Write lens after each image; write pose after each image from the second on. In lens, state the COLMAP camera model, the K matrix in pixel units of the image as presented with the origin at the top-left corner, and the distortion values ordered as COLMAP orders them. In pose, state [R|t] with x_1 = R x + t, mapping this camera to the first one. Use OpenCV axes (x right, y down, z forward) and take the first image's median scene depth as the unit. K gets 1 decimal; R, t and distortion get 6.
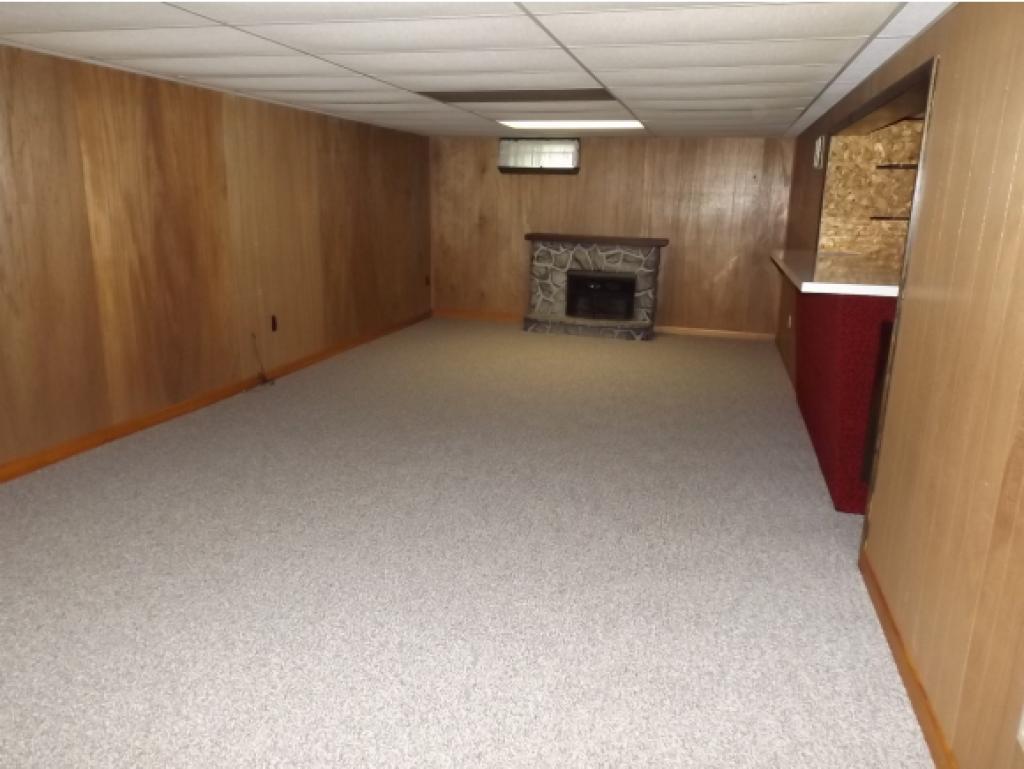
lens RADIAL K [[747.8, 0, 512.1], [0, 747.8, 384.0], [0, 0, 1]] dist [0.023625, -0.015728]
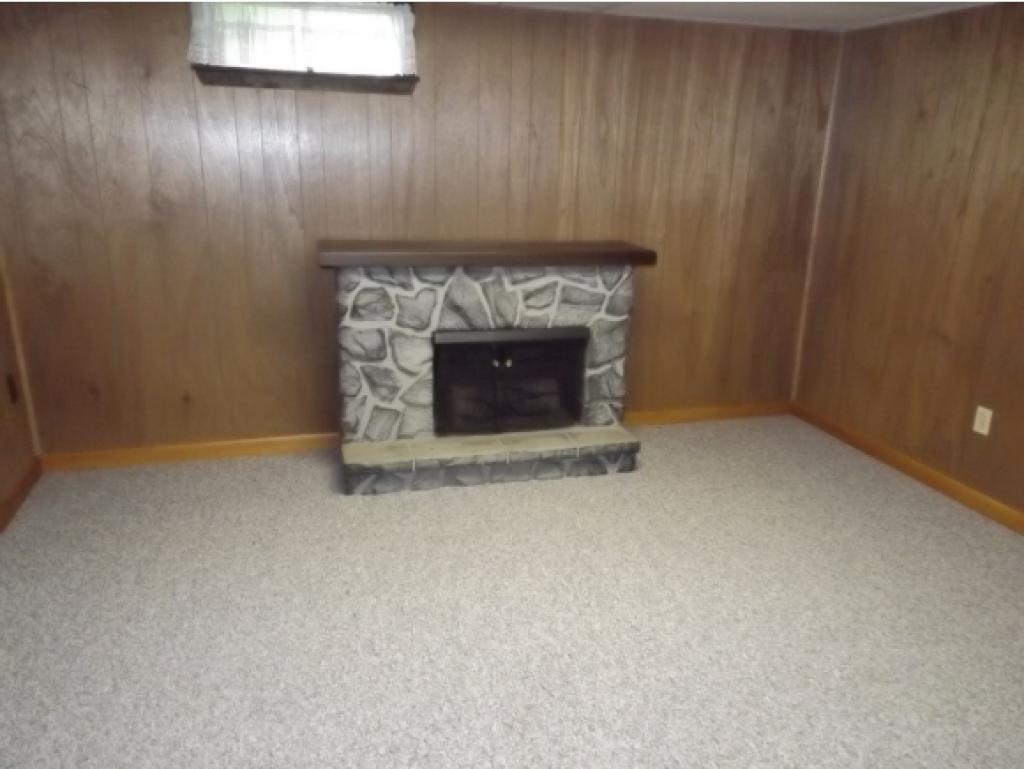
lens RADIAL K [[747.8, 0, 512.0], [0, 747.8, 384.6], [0, 0, 1]] dist [0.023625, -0.015728]
pose [[0.849311, -0.162097, 0.502391, -0.100634], [0.121973, 0.986194, 0.111996, -0.166387], [-0.513609, -0.033842, 0.857357, 0.631130]]
